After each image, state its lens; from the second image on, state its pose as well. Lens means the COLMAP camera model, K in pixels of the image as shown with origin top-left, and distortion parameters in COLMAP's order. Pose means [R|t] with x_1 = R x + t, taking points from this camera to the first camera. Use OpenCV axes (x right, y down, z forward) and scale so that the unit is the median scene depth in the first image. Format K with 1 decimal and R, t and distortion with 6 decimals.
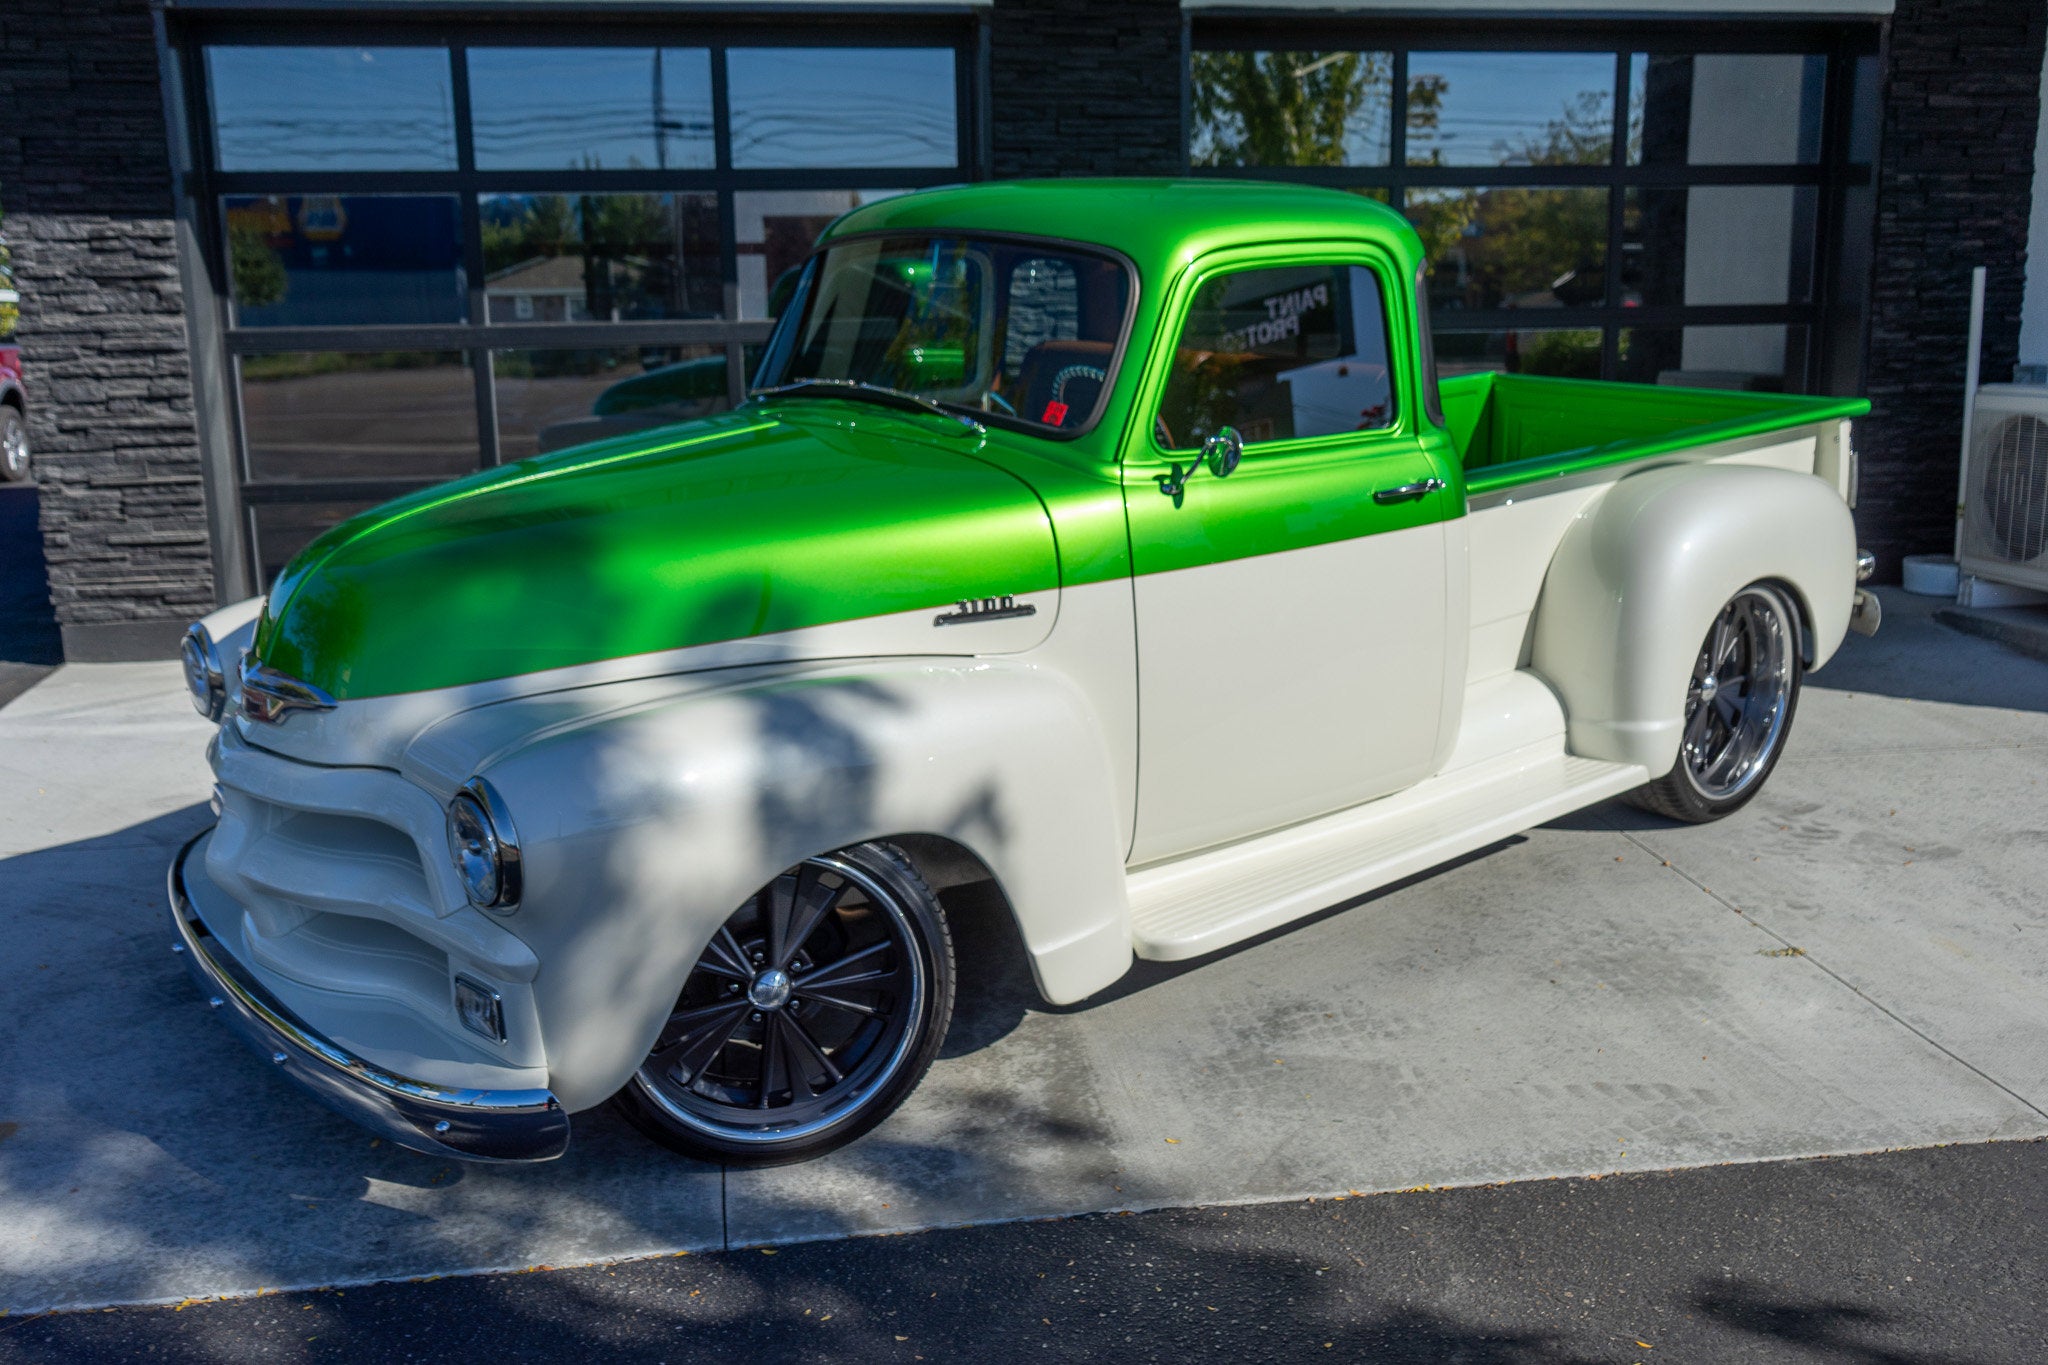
lens RADIAL K [[1789.2, 0, 1024.0], [0, 1789.2, 682.5], [0, 0, 1]] dist [-0.030930, 0.002481]
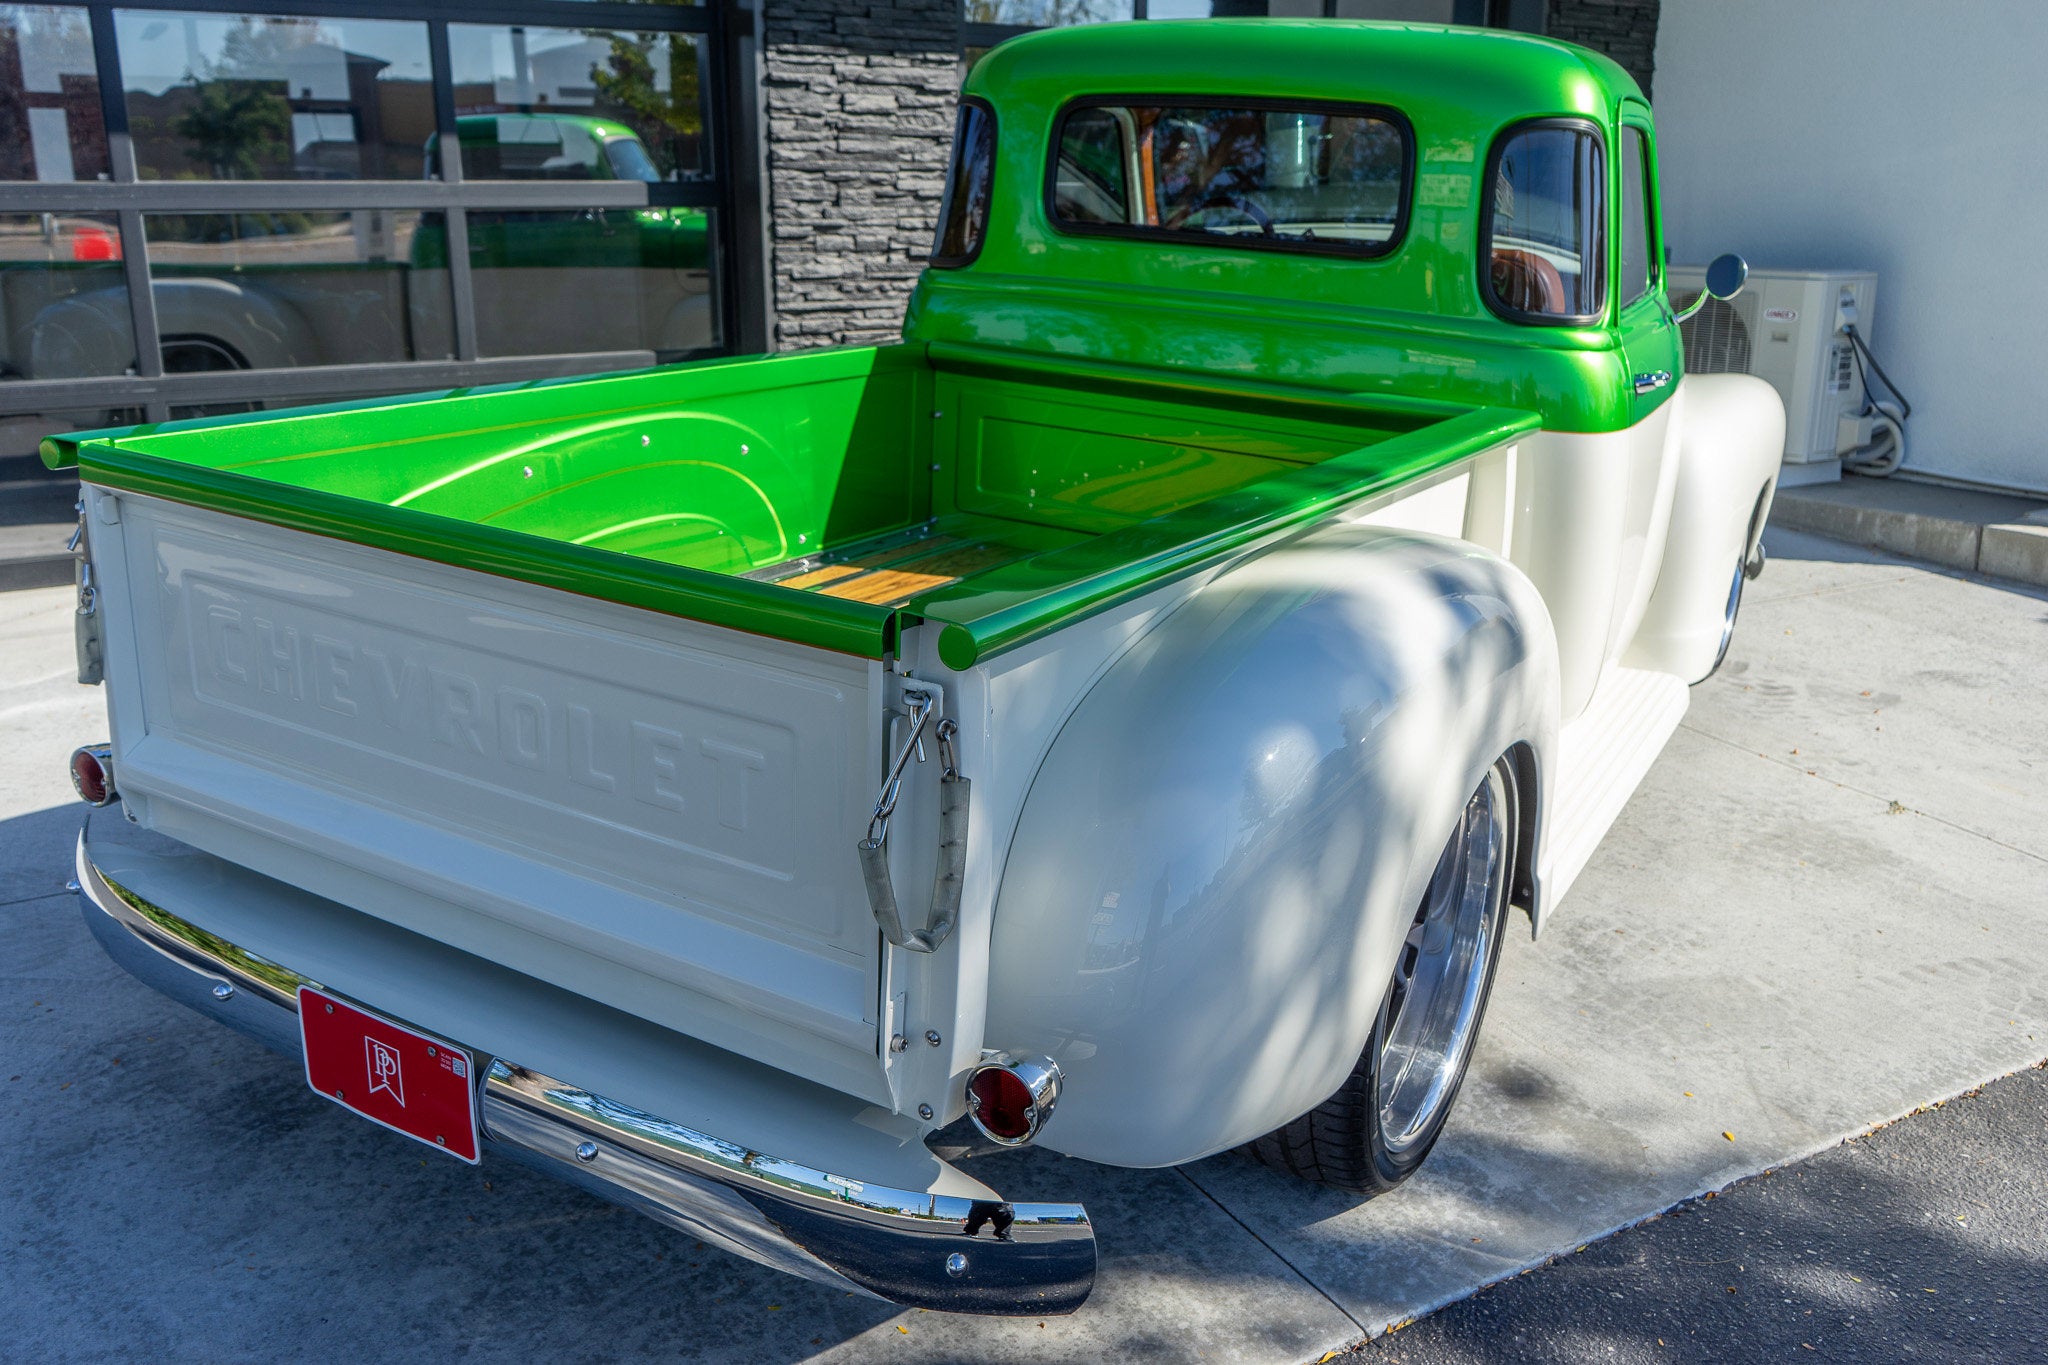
lens RADIAL K [[1734.9, 0, 1024.0], [0, 1734.9, 682.5], [0, 0, 1]] dist [-0.036212, 0.006769]
pose [[0.922033, -0.086903, 0.377231, -0.263002], [0.060923, 0.994908, 0.080288, -0.021814], [-0.382287, -0.051047, 0.922633, 0.165069]]
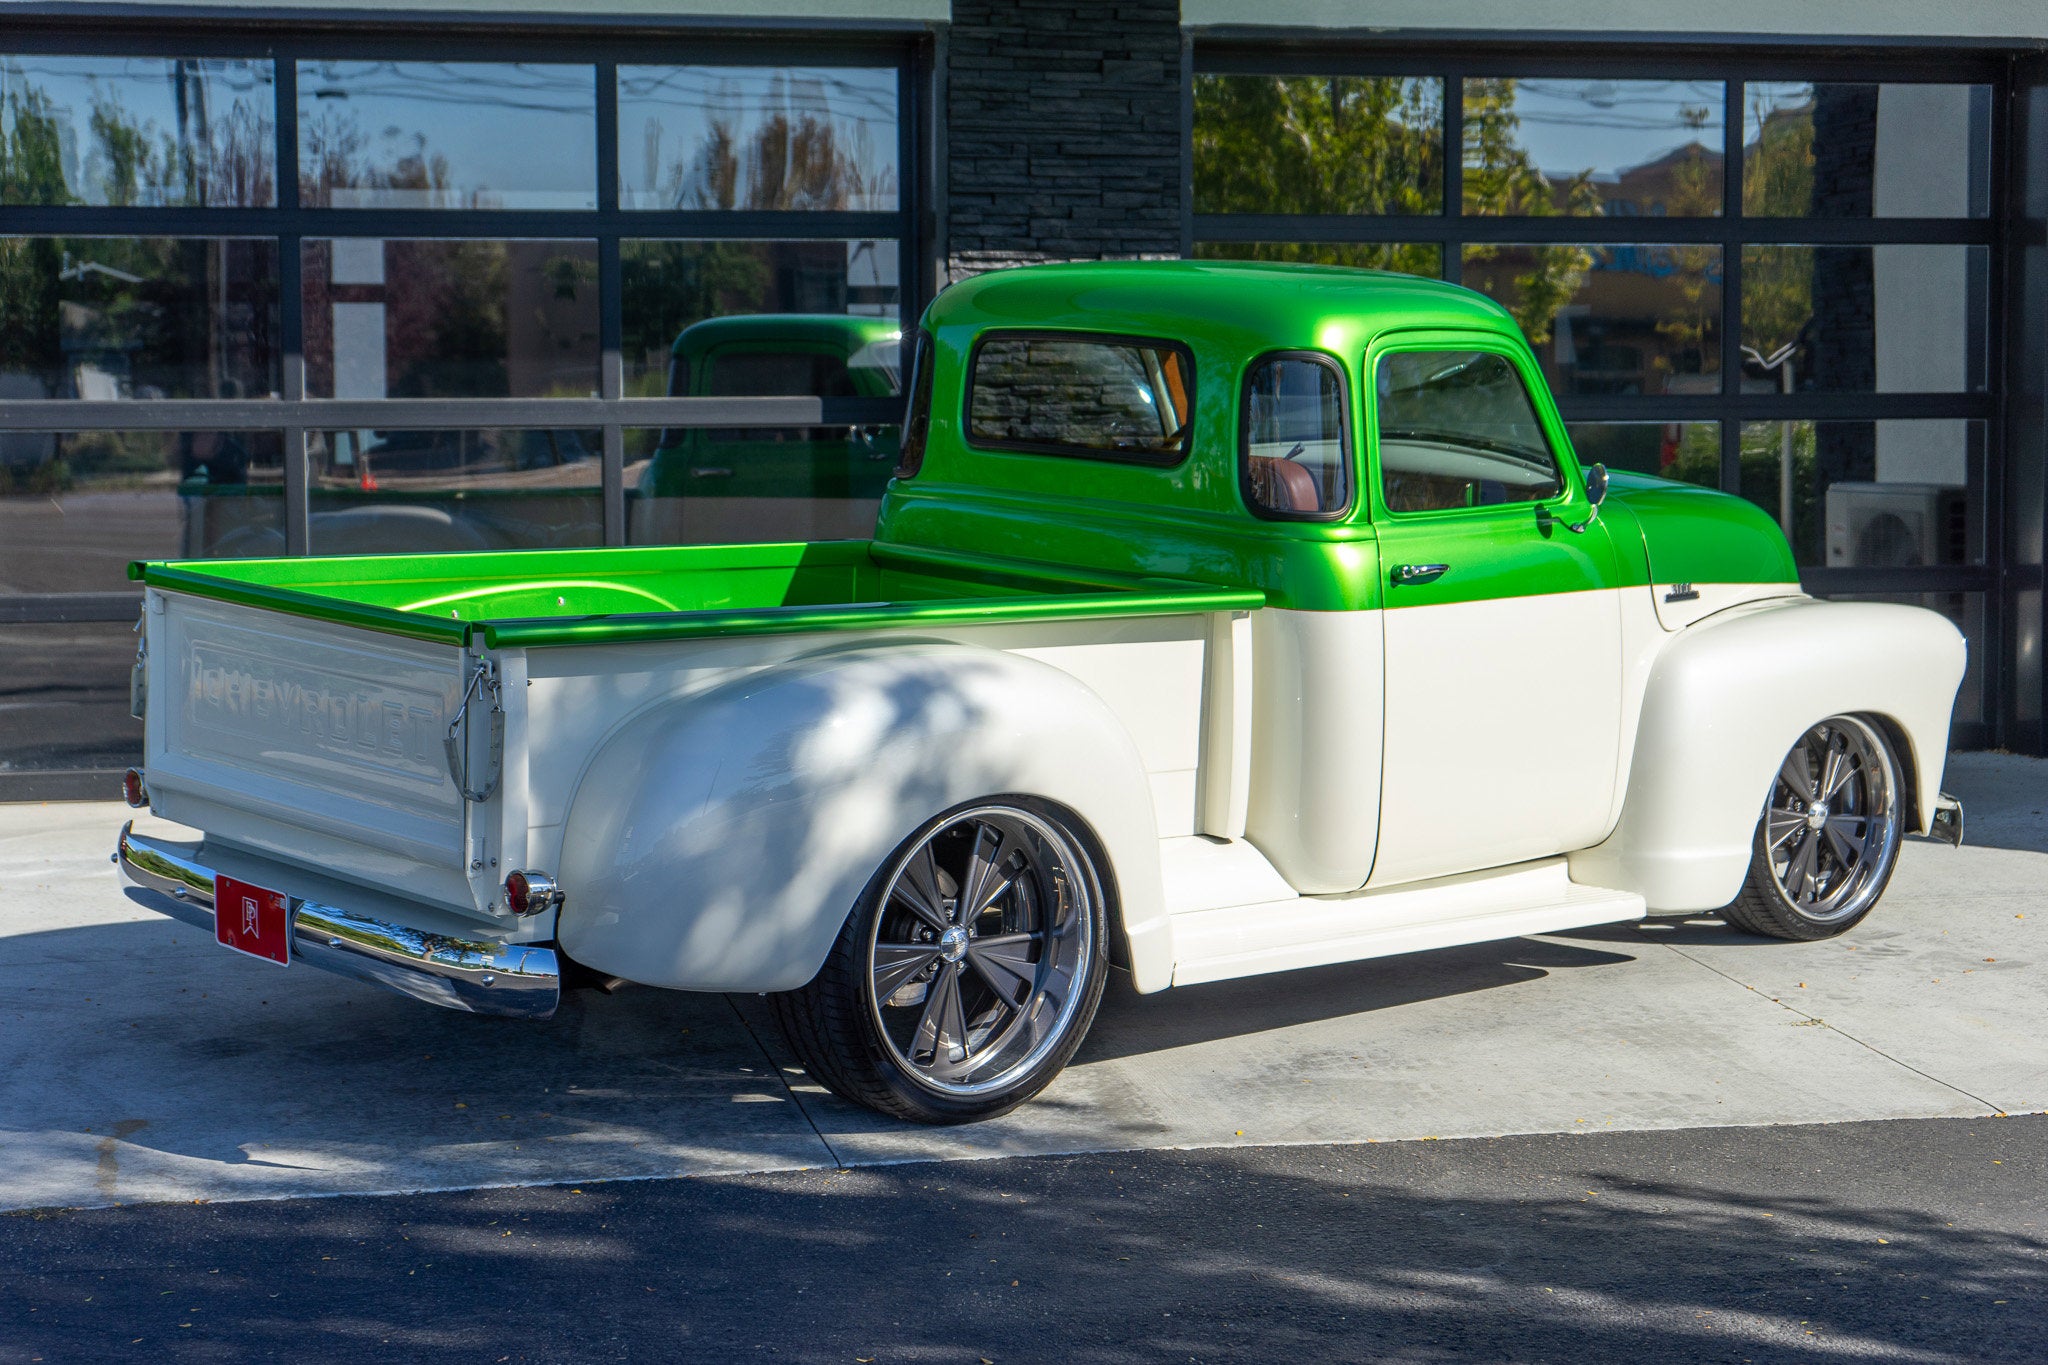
lens RADIAL K [[3700.9, 0, 1024.0], [0, 3700.9, 682.5], [0, 0, 1]] dist [-0.008997, -0.000682]
pose [[0.998031, 0.006969, 0.062335, -0.091021], [0.001011, 0.991892, -0.127082, 0.140087], [-0.062716, 0.126895, 0.989932, -0.663689]]
